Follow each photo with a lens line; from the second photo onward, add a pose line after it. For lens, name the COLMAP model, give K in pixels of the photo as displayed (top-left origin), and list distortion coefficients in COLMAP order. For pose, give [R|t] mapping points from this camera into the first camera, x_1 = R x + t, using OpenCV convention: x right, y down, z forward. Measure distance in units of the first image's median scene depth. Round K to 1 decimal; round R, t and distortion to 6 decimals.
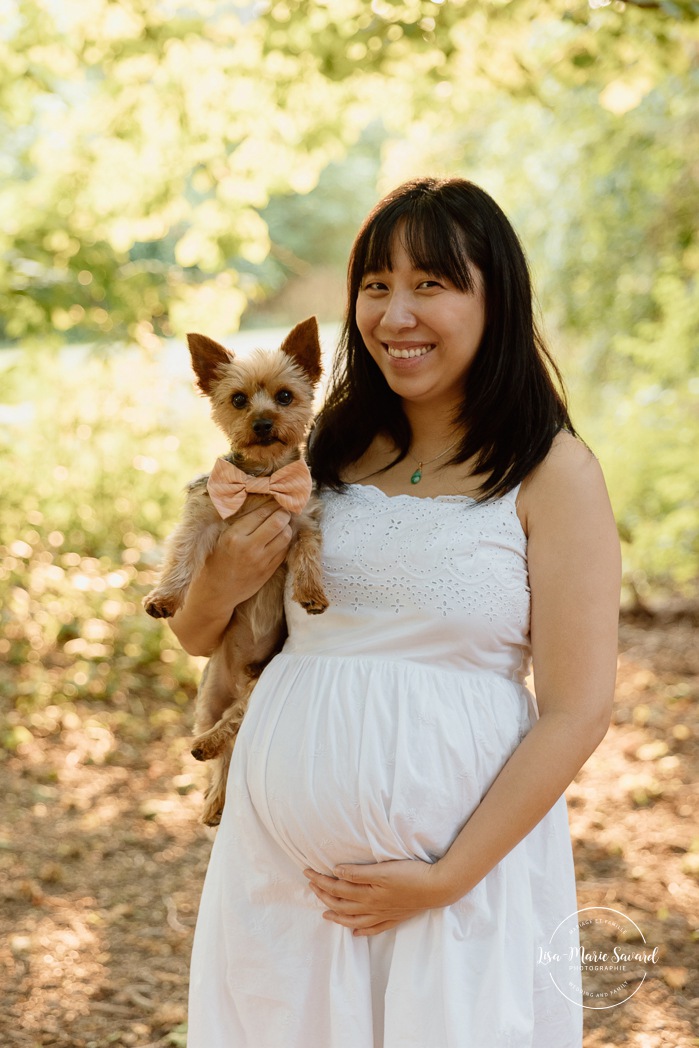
lens RADIAL K [[2154.5, 0, 349.5], [0, 2154.5, 524.0], [0, 0, 1]] dist [0.000462, -0.129059]
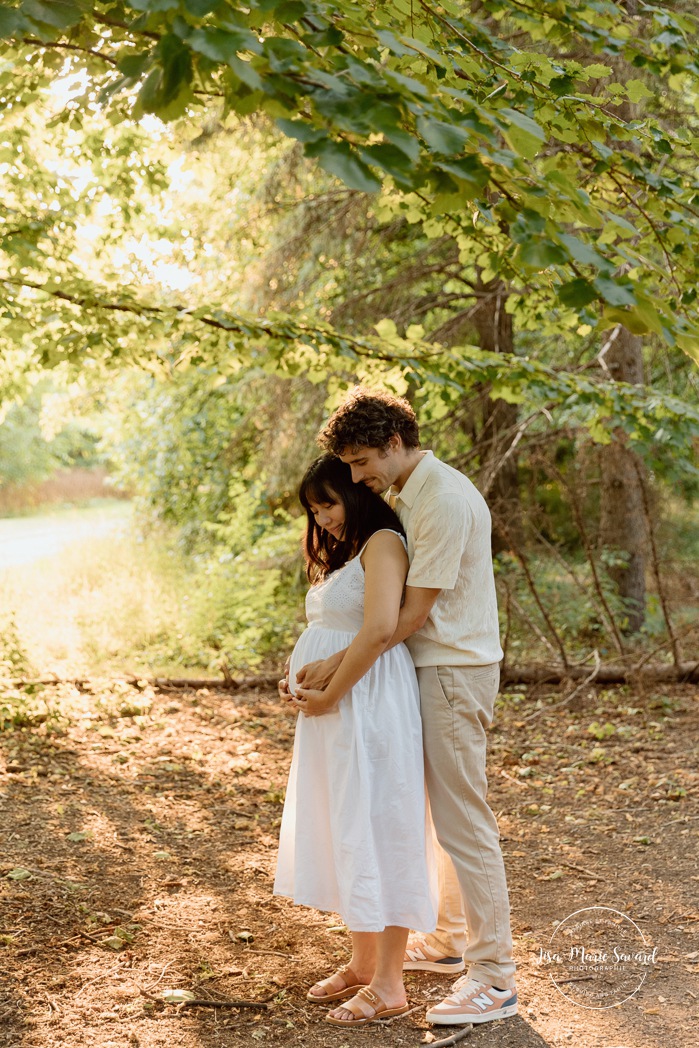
lens RADIAL K [[1662.3, 0, 349.5], [0, 1662.3, 524.0], [0, 0, 1]] dist [-0.003346, -0.003112]
pose [[0.975117, -0.013954, 0.221252, -0.045050], [0.034409, 0.995449, -0.088871, 0.029703], [-0.219005, 0.094272, 0.971159, -0.216984]]
